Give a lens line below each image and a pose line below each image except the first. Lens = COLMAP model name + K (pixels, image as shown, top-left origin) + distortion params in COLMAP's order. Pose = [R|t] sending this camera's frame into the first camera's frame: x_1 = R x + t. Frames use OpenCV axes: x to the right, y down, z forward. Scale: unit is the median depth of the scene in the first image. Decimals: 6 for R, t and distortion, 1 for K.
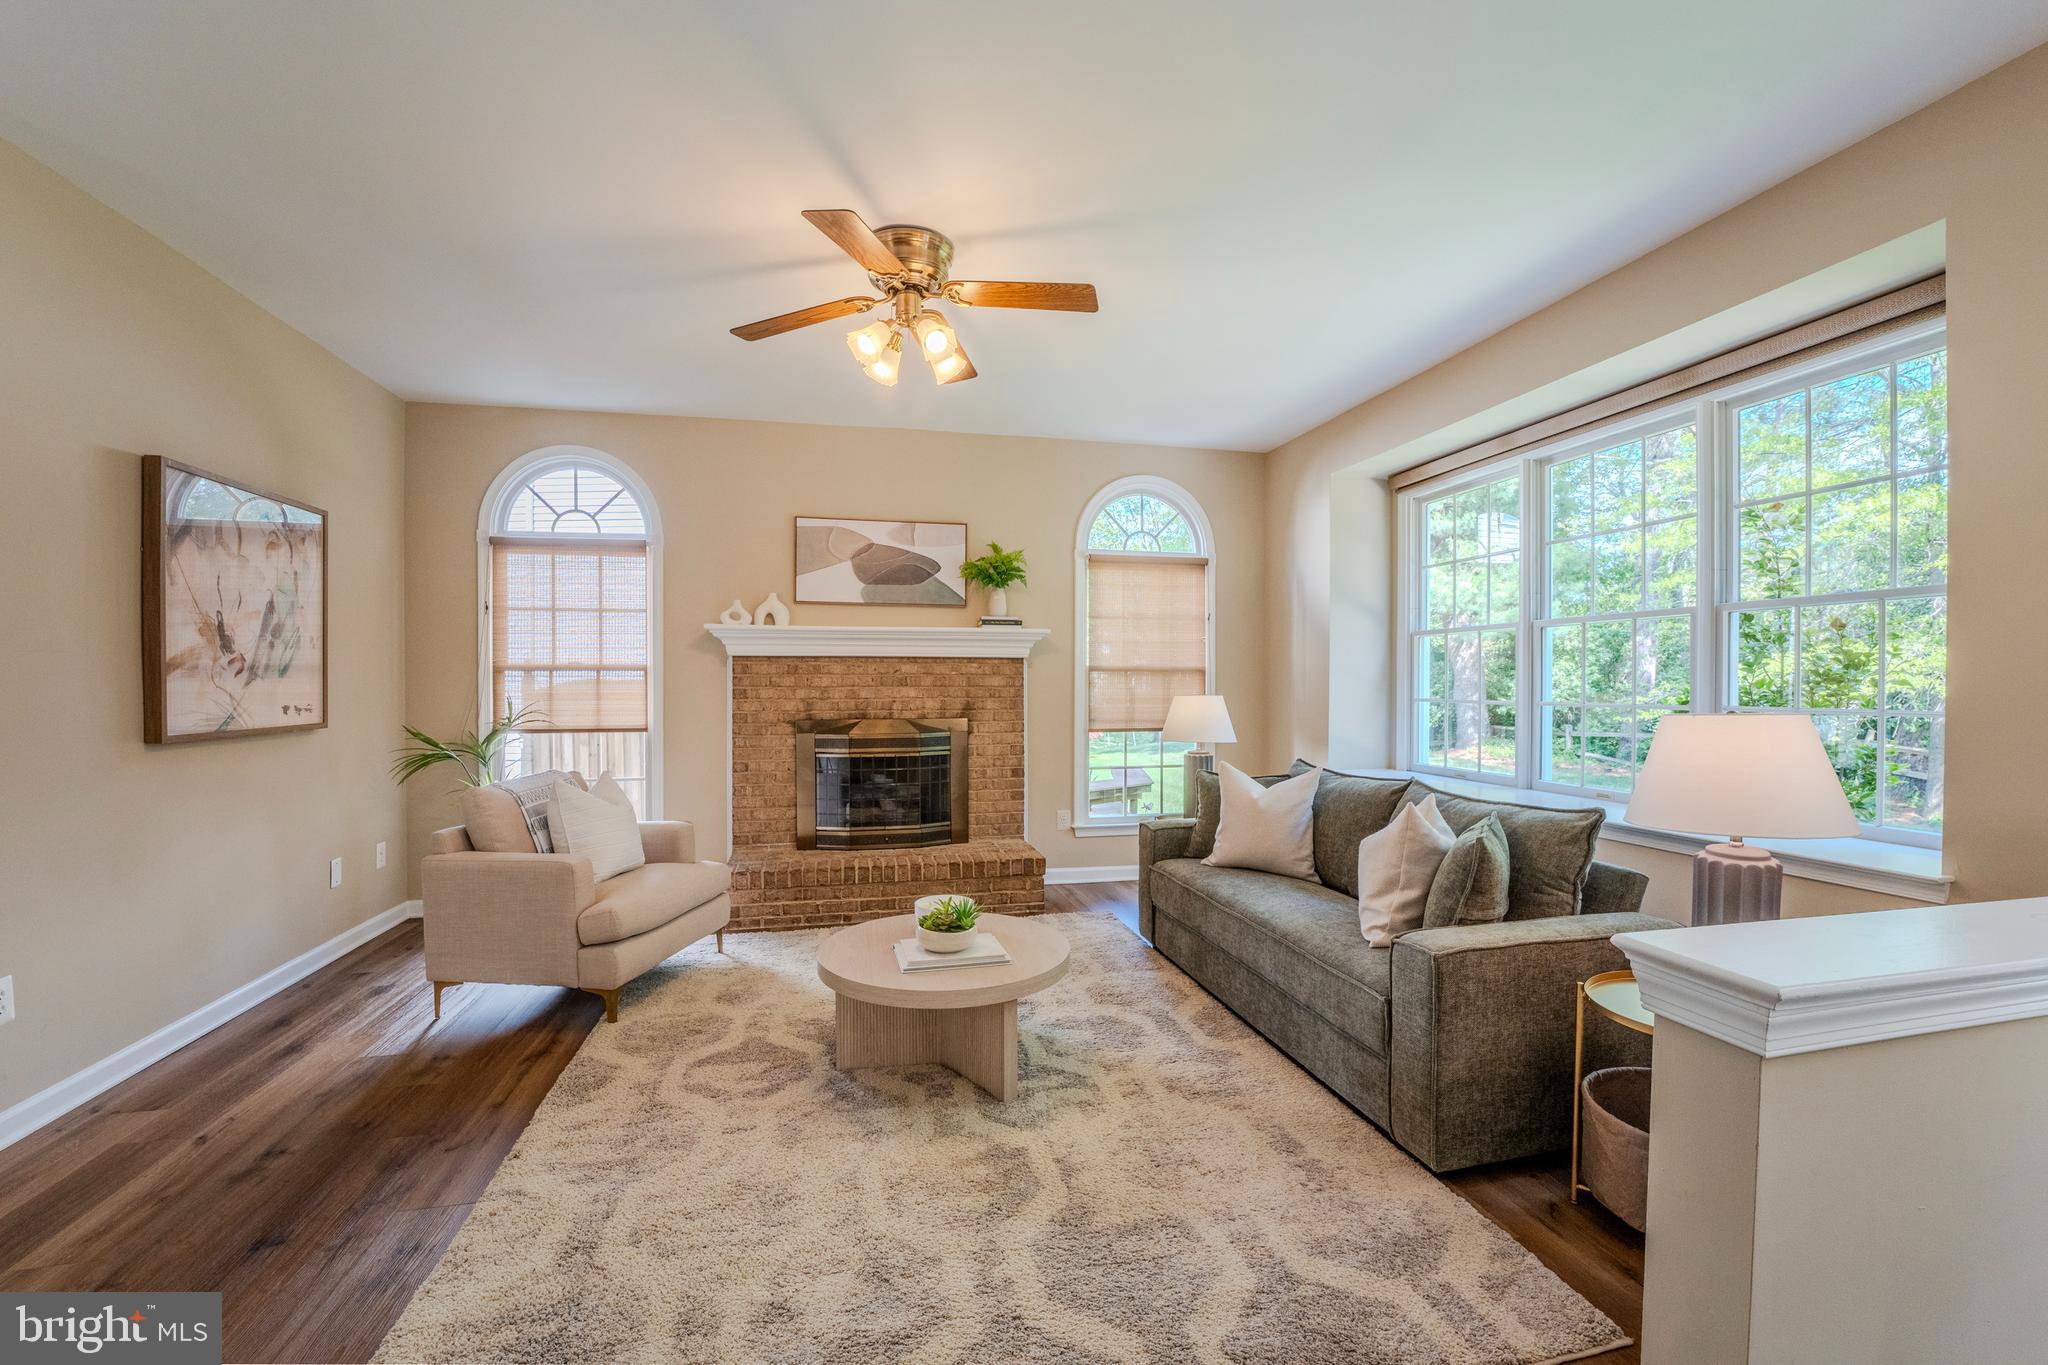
lens RADIAL K [[850.9, 0, 1009.3], [0, 850.9, 703.2], [0, 0, 1]] dist [-0.024132, 0.004313]
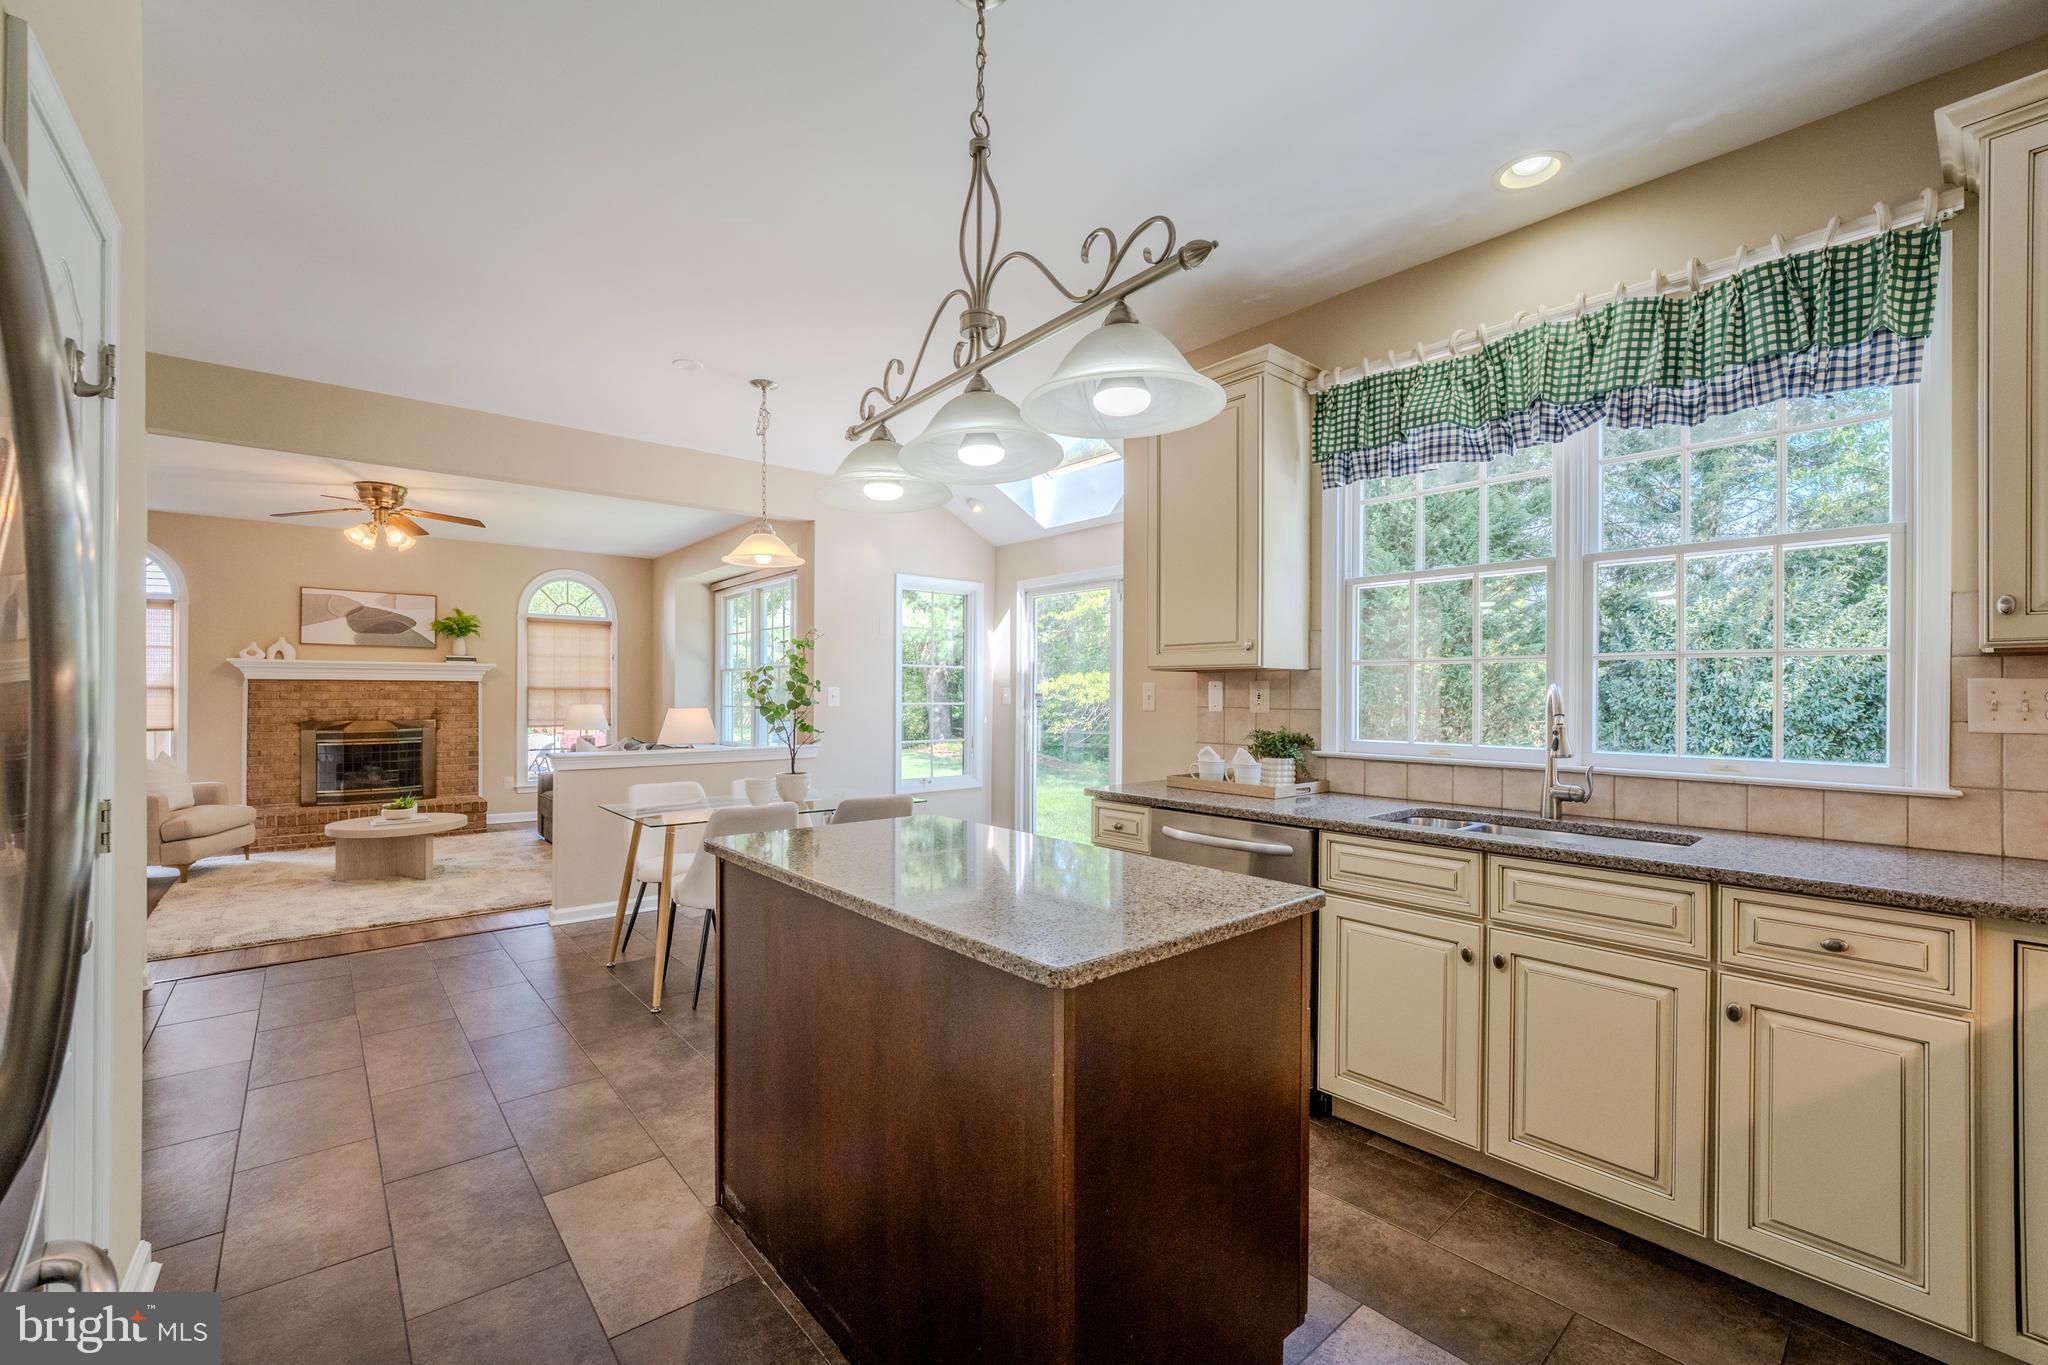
lens RADIAL K [[850.9, 0, 1012.7], [0, 850.9, 691.0], [0, 0, 1]] dist [-0.024132, 0.004313]
pose [[0.883012, 0.002257, 0.469345, 0.168432], [0.010813, 0.999625, -0.025151, 0.016362], [-0.469225, 0.027284, 0.882657, -0.915487]]
